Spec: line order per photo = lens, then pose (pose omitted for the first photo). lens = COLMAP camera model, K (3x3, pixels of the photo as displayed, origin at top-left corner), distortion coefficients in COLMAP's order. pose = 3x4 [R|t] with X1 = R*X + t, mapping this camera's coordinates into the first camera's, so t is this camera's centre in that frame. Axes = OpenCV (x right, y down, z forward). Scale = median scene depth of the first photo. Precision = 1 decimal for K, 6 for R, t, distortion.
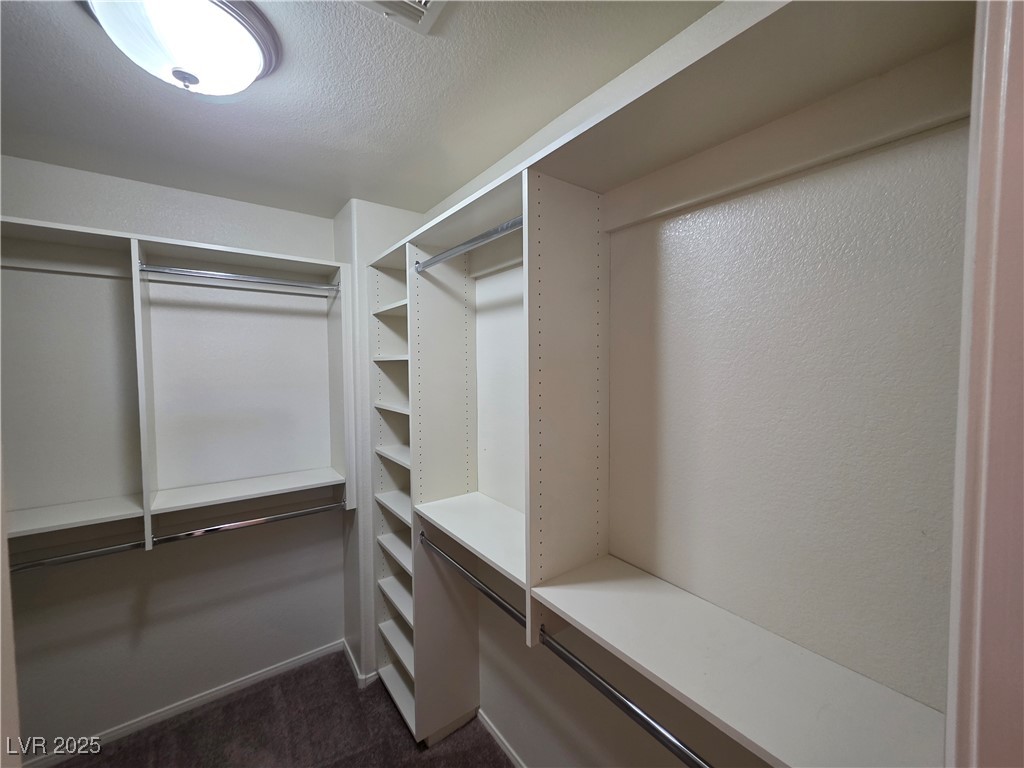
lens RADIAL K [[413.0, 0, 518.6], [0, 413.0, 384.0], [0, 0, 1]] dist [0.002759, 0.000094]
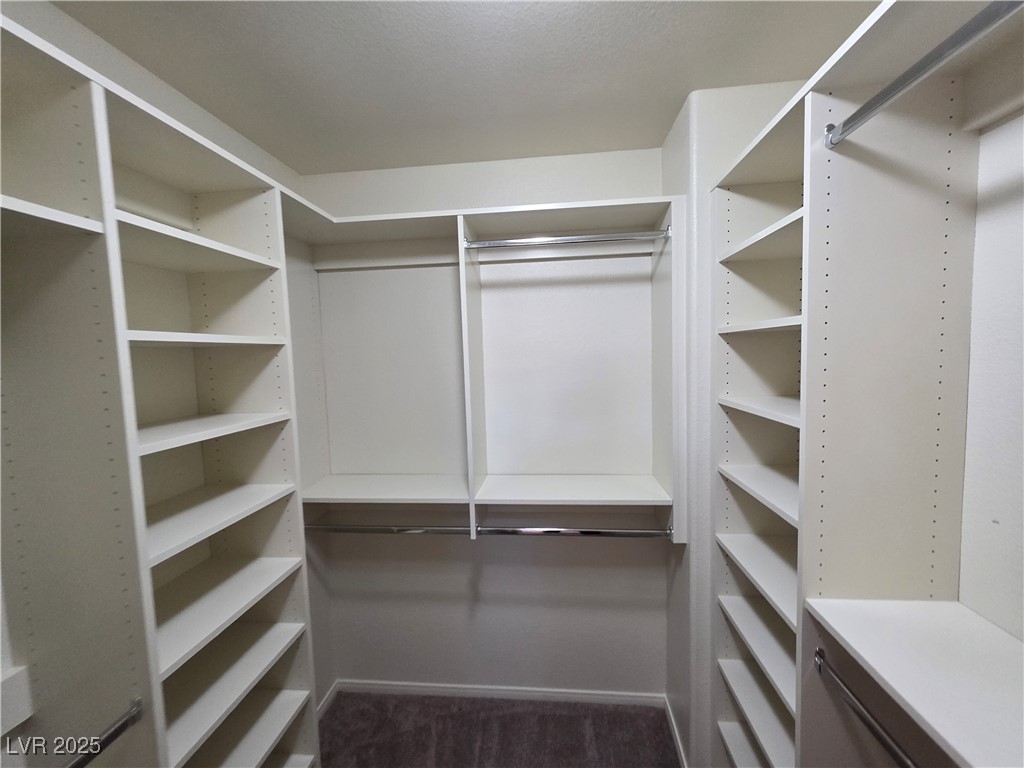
lens RADIAL K [[413.0, 0, 518.6], [0, 413.0, 384.0], [0, 0, 1]] dist [0.002759, 0.000094]
pose [[0.744564, 0.031316, -0.666817, -0.147117], [-0.002623, 0.999029, 0.043989, -0.004004], [0.667546, -0.031003, 0.743922, 0.295643]]
